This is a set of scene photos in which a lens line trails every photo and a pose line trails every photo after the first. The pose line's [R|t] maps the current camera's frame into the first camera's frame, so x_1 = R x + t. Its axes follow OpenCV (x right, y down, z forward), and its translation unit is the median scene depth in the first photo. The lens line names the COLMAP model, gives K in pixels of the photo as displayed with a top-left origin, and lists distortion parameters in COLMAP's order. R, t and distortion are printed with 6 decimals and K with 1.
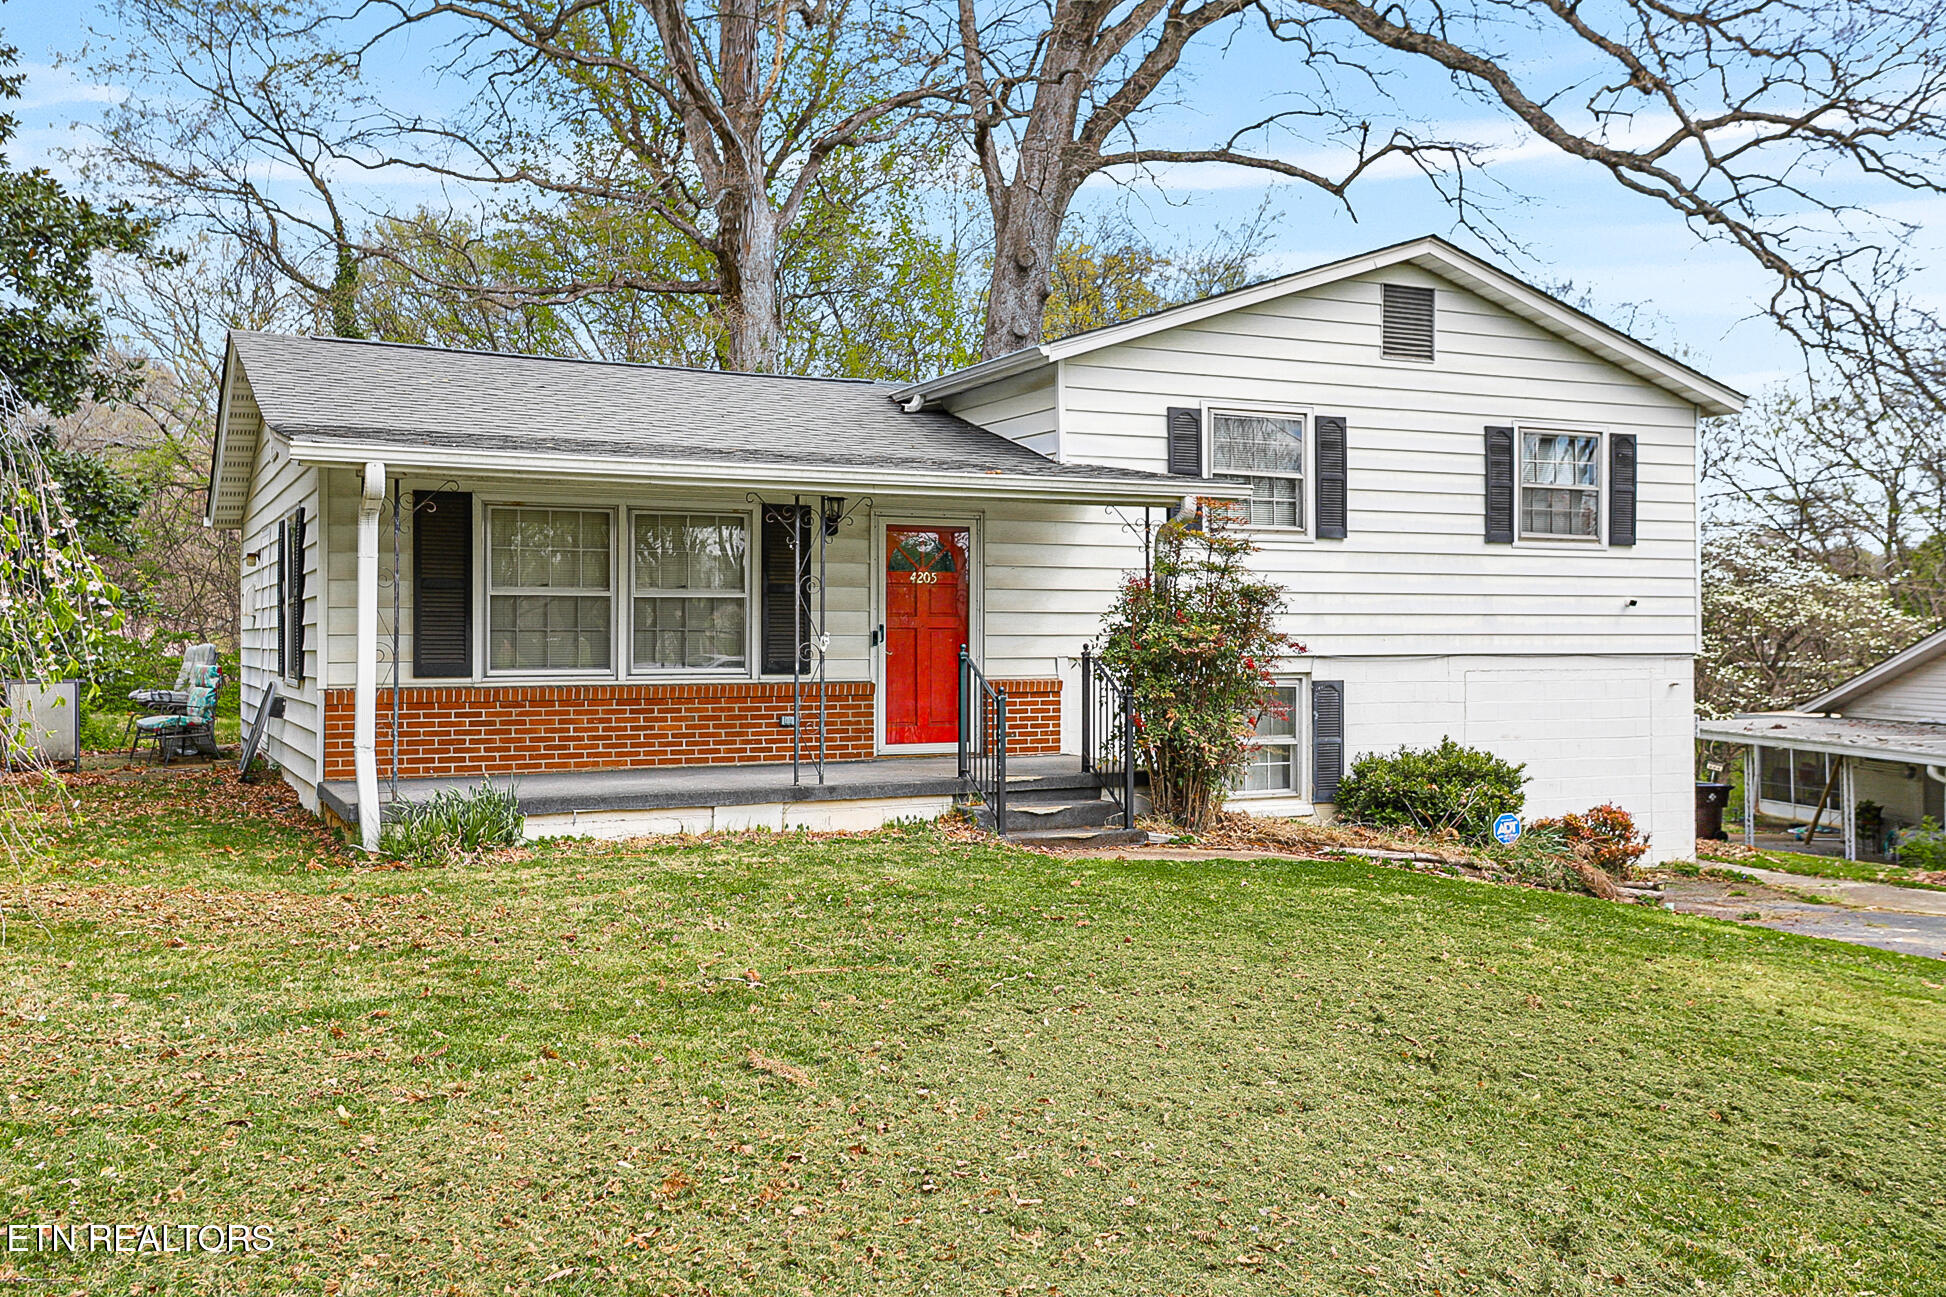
lens RADIAL K [[1720.2, 0, 925.3], [0, 1720.2, 606.6], [0, 0, 1]] dist [0.058632, 0.002924]
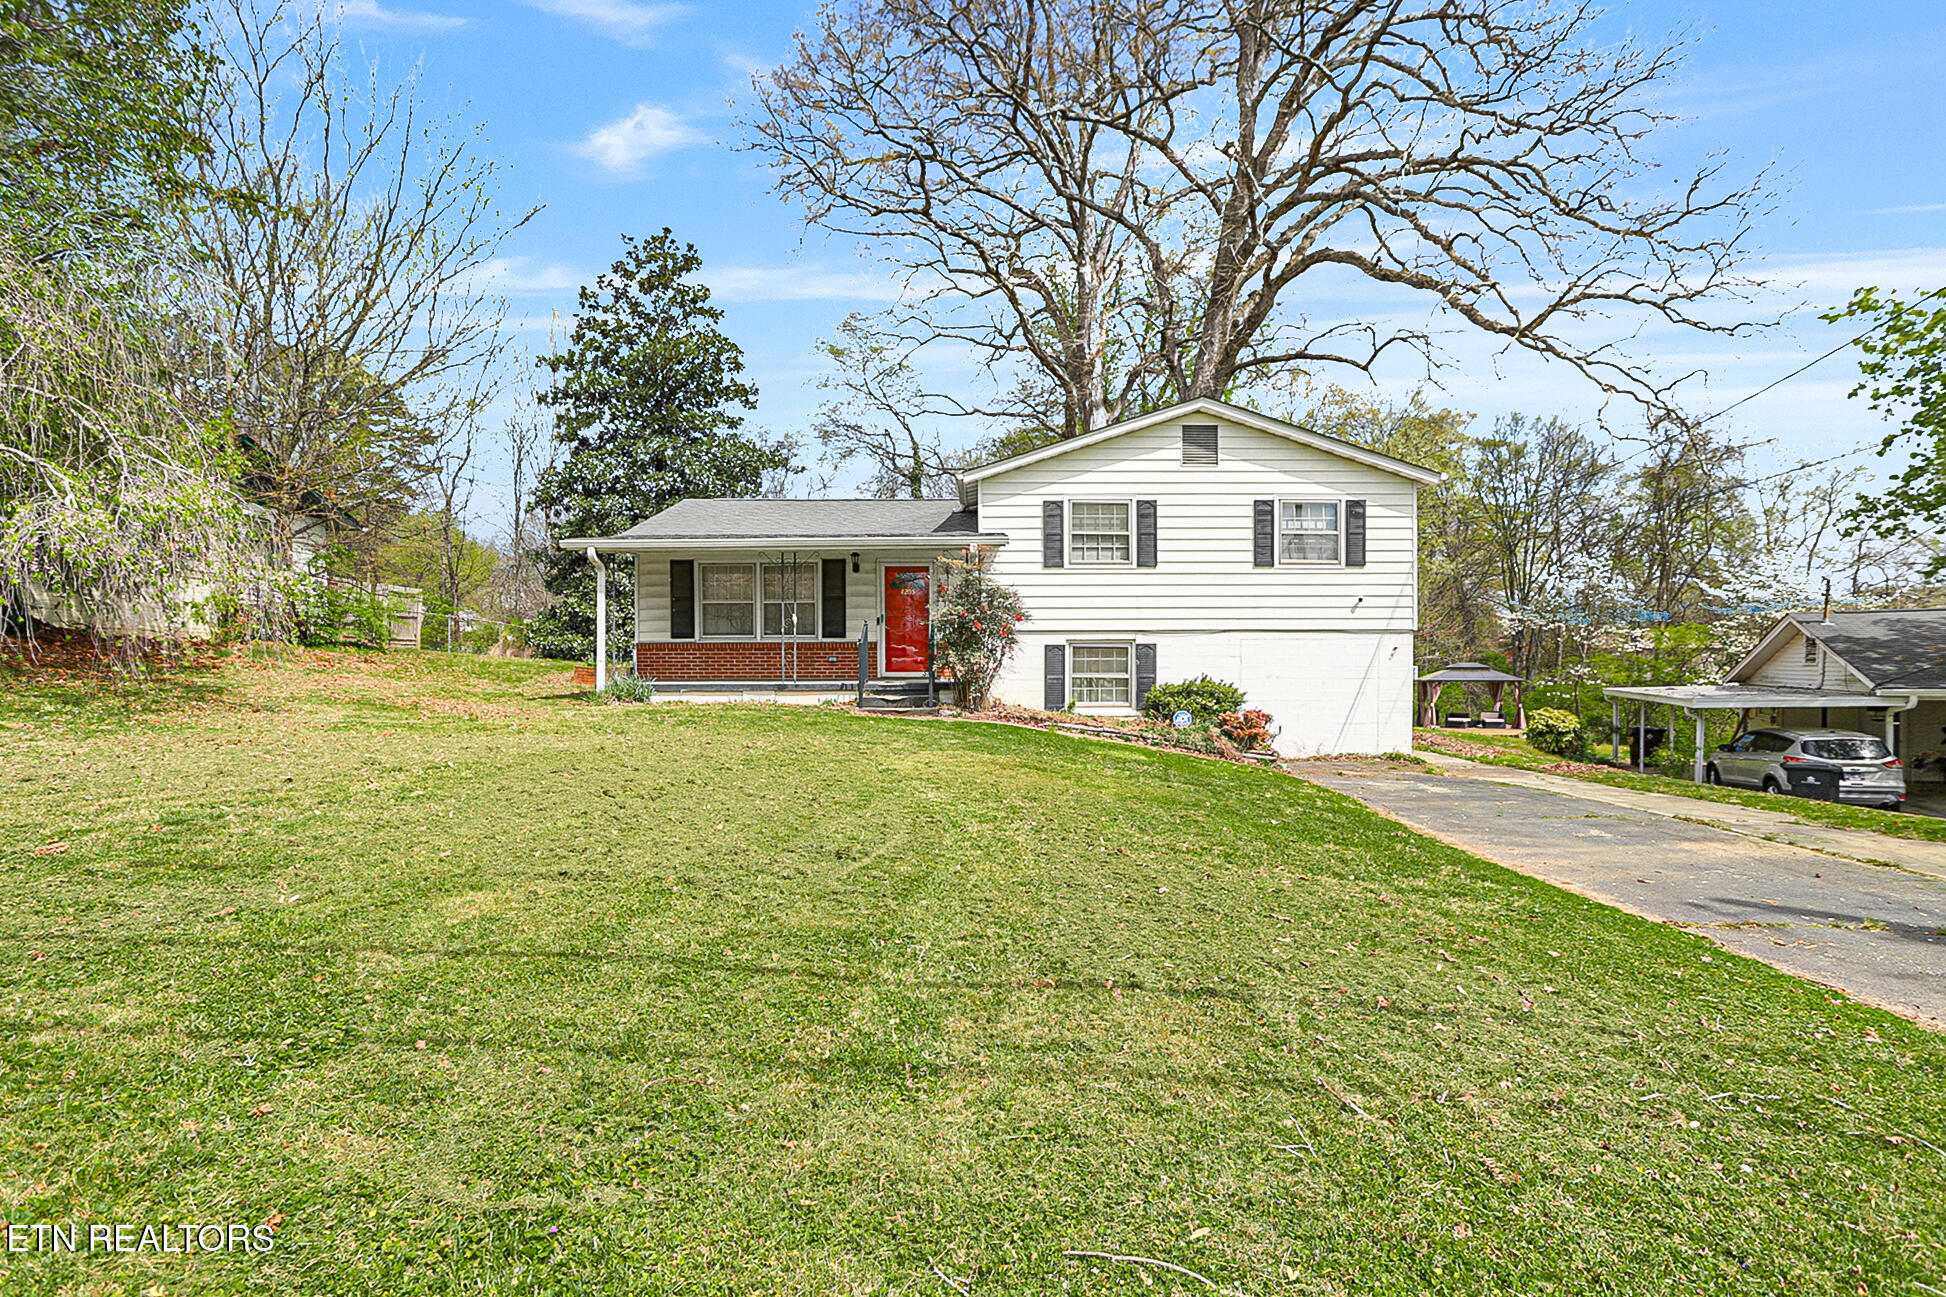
lens RADIAL K [[960.8, 0, 988.6], [0, 960.8, 645.8], [0, 0, 1]] dist [-0.045583, 0.026382]
pose [[0.905521, -0.004236, -0.424280, 0.505097], [0.007737, 0.999949, 0.006528, 0.036458], [0.424231, -0.009194, 0.905507, 0.003103]]
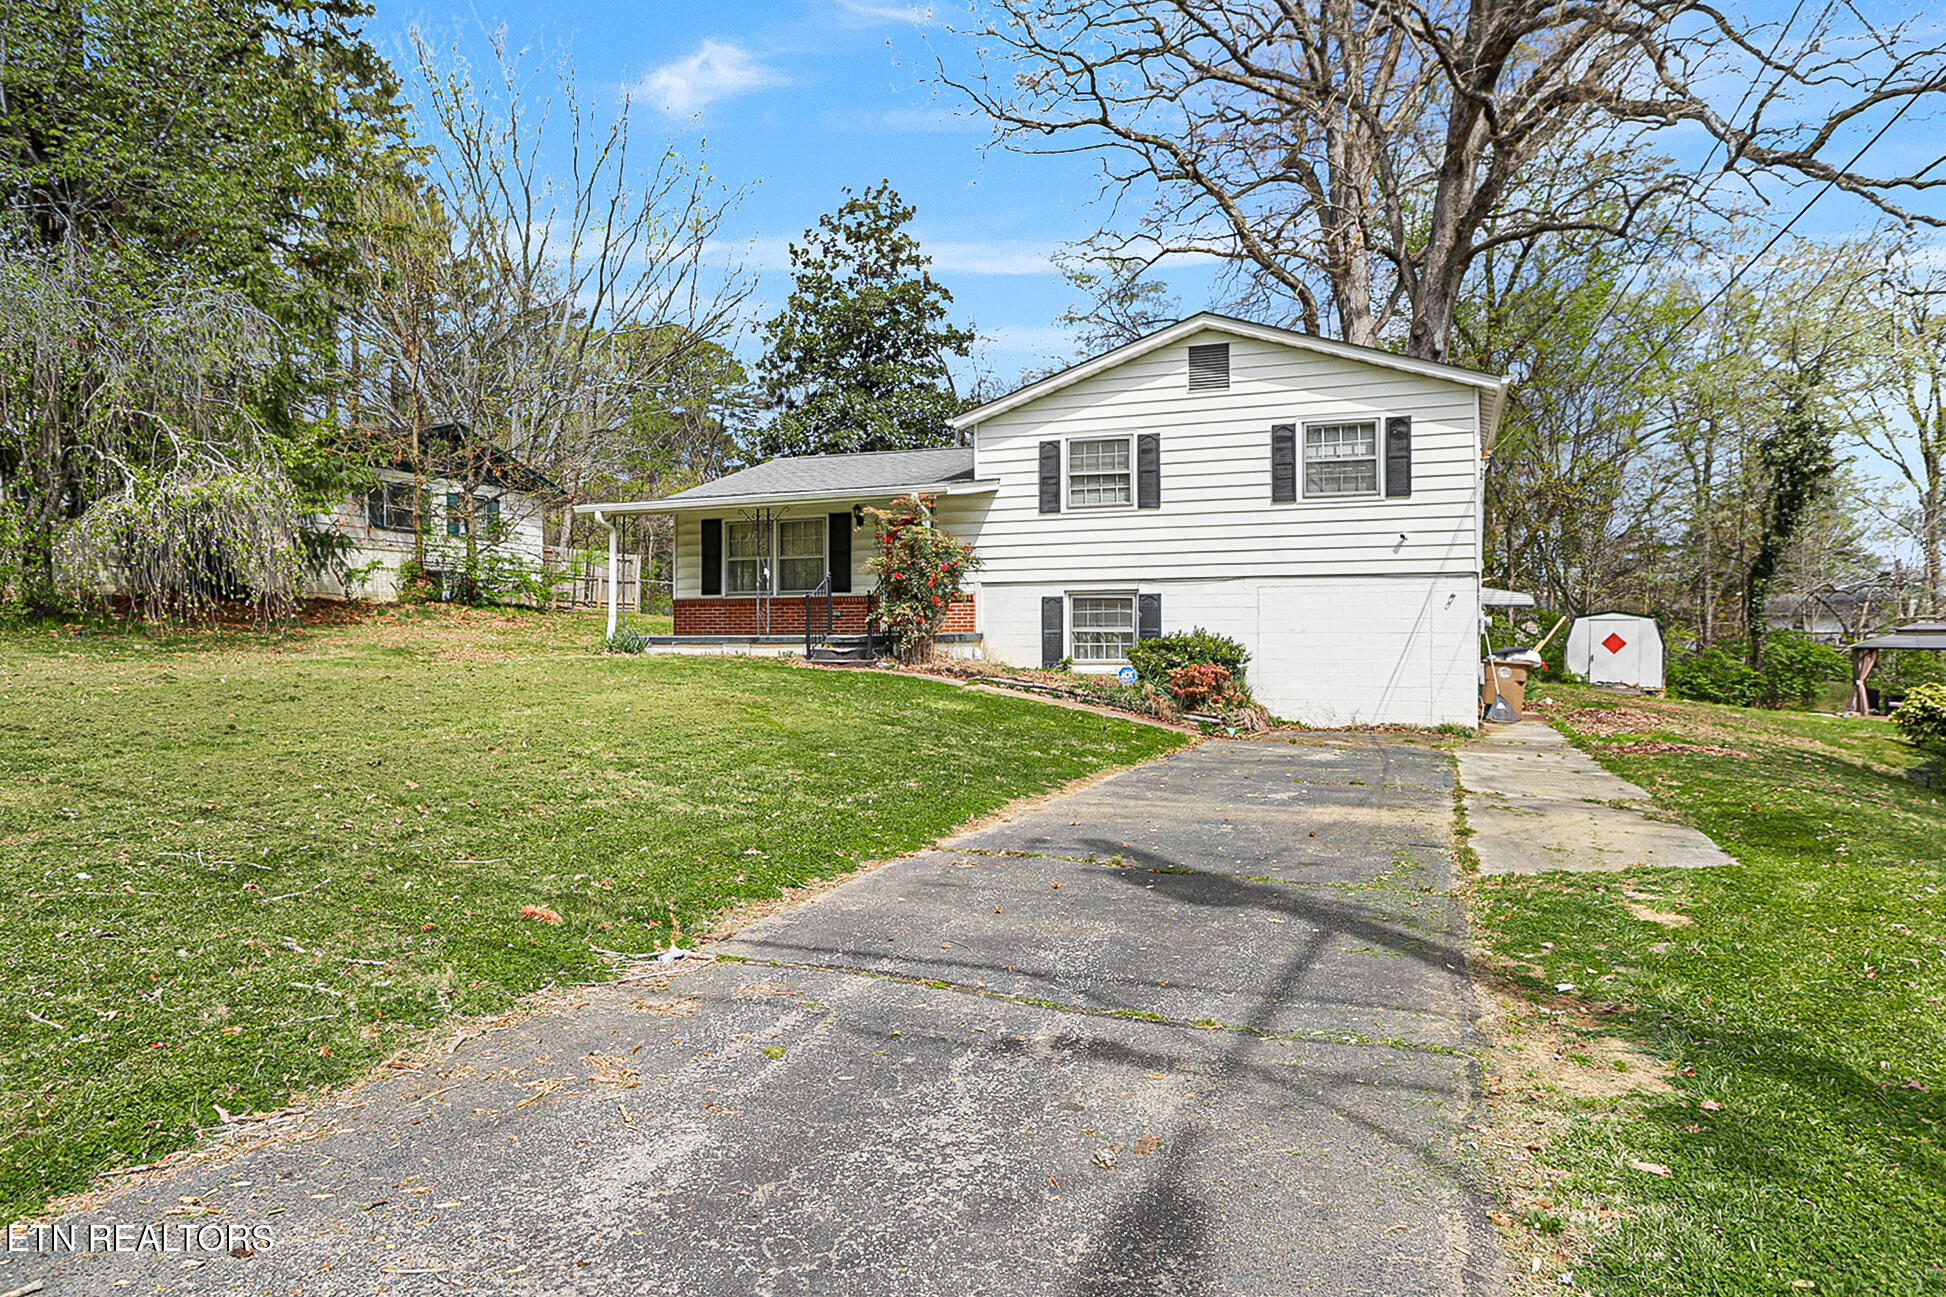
lens RADIAL K [[1122.6, 0, 974.4], [0, 1122.6, 587.0], [0, 0, 1]] dist [0.000117, 0.000475]
pose [[0.695186, -0.026962, -0.718324, 0.868263], [0.016912, 0.999633, -0.021154, 0.054930], [0.718631, 0.002558, 0.695387, 0.133748]]
